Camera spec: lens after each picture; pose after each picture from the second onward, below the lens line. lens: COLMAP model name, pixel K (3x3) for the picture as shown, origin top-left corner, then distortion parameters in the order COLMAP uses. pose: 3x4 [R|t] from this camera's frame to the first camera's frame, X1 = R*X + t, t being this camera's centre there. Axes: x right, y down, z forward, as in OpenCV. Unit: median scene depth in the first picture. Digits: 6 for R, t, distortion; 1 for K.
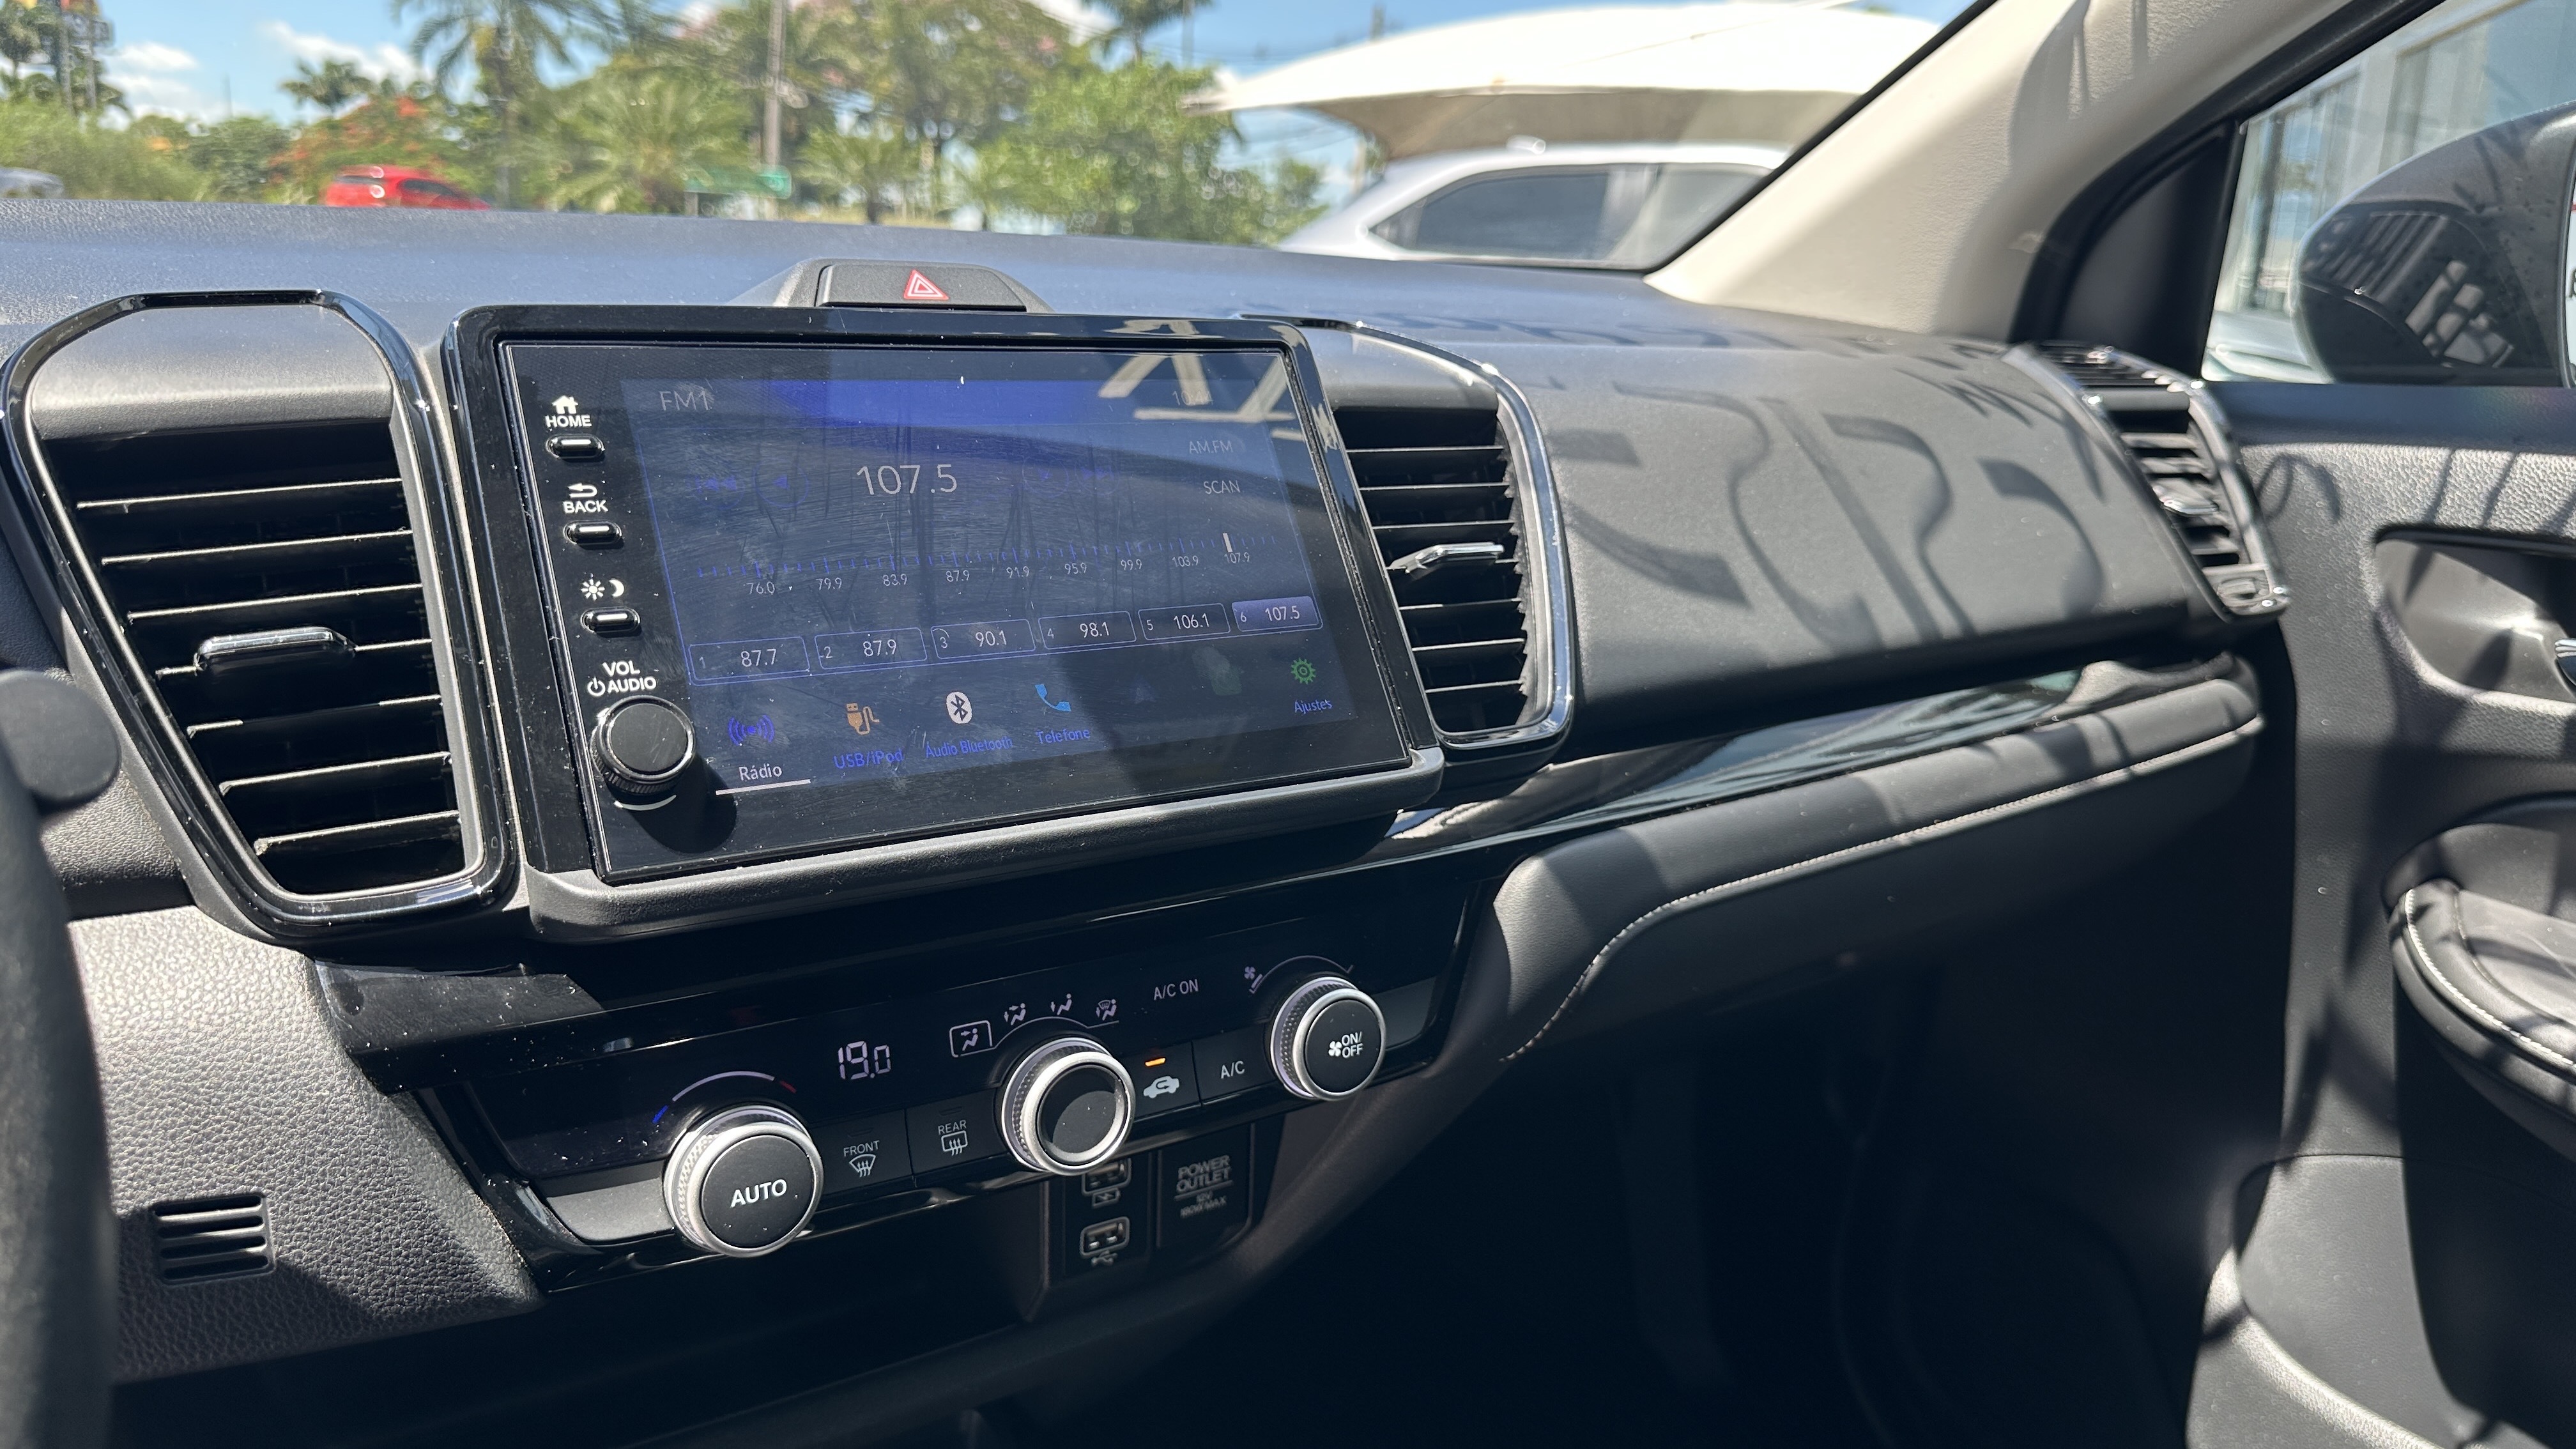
lens RADIAL K [[1873.1, 0, 1298.5], [0, 1873.1, 722.9], [0, 0, 1]] dist [0.019336, -0.032668]
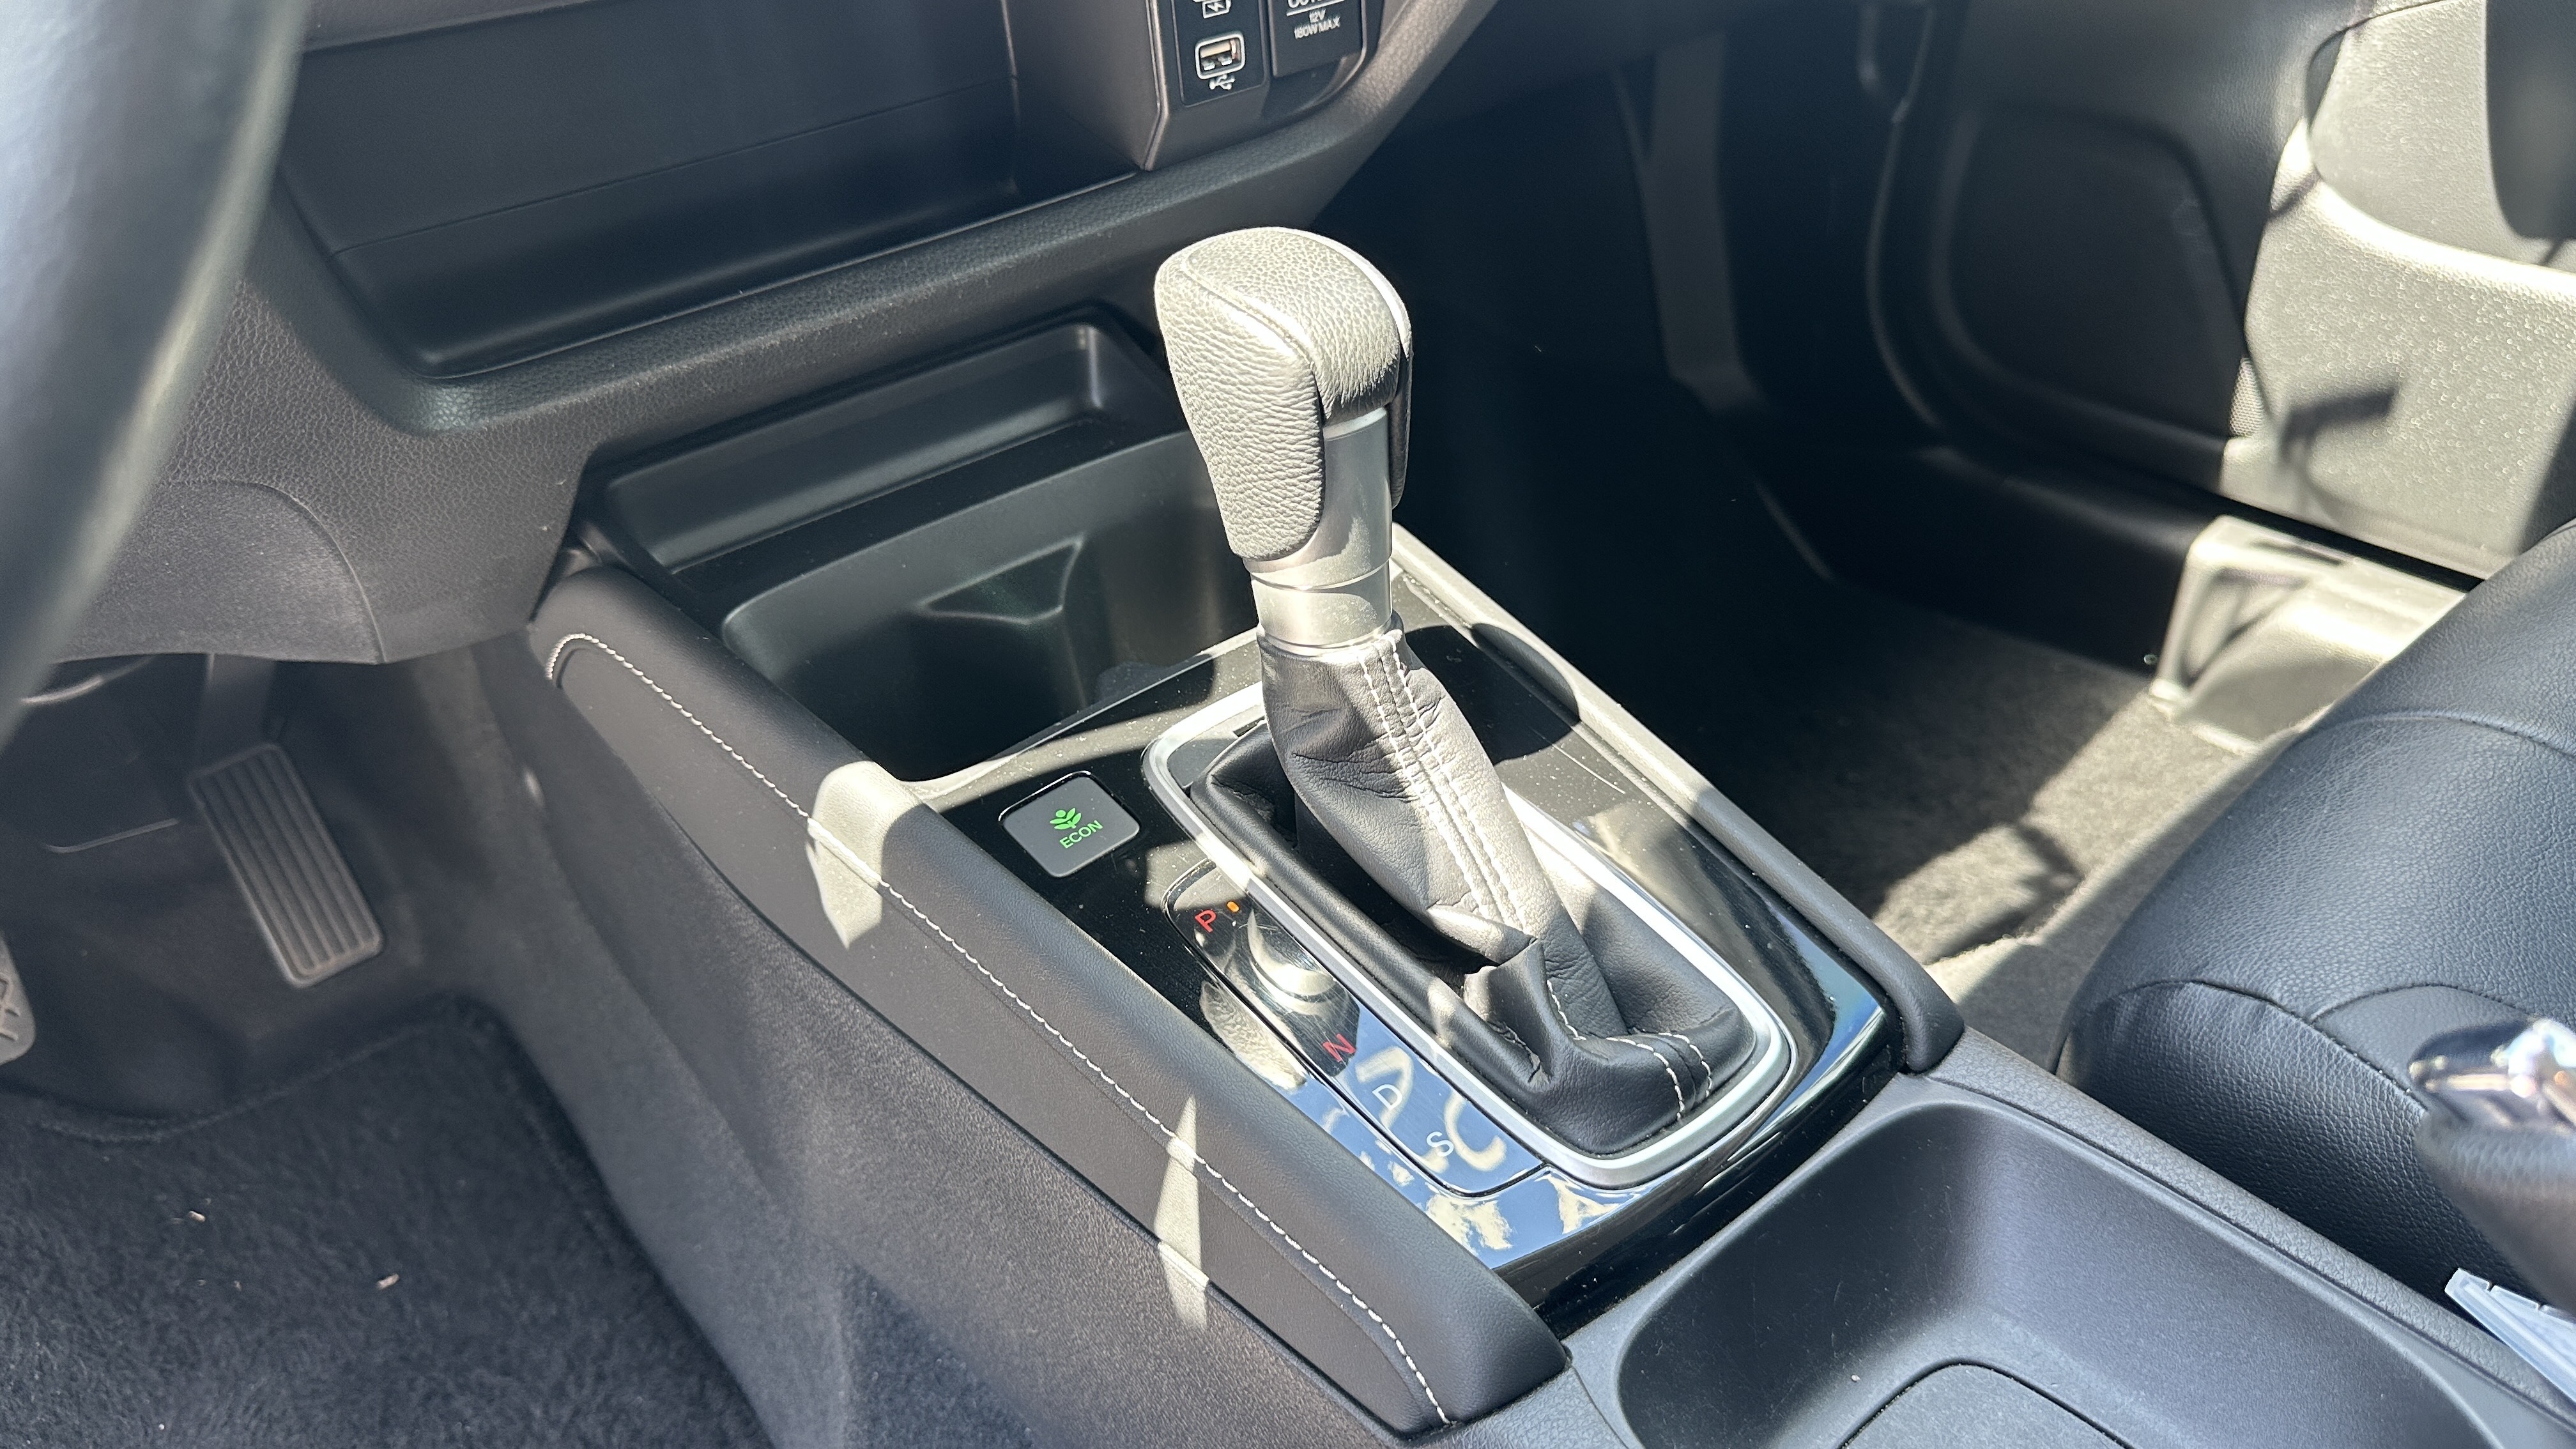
lens RADIAL K [[1847.6, 0, 1308.0], [0, 1847.6, 706.0], [0, 0, 1]] dist [0.042883, -0.063908]
pose [[0.989777, -0.137836, 0.036629, -0.101237], [0.117748, 0.934670, 0.335450, 0.200360], [-0.080473, -0.327708, 0.941346, 0.038119]]
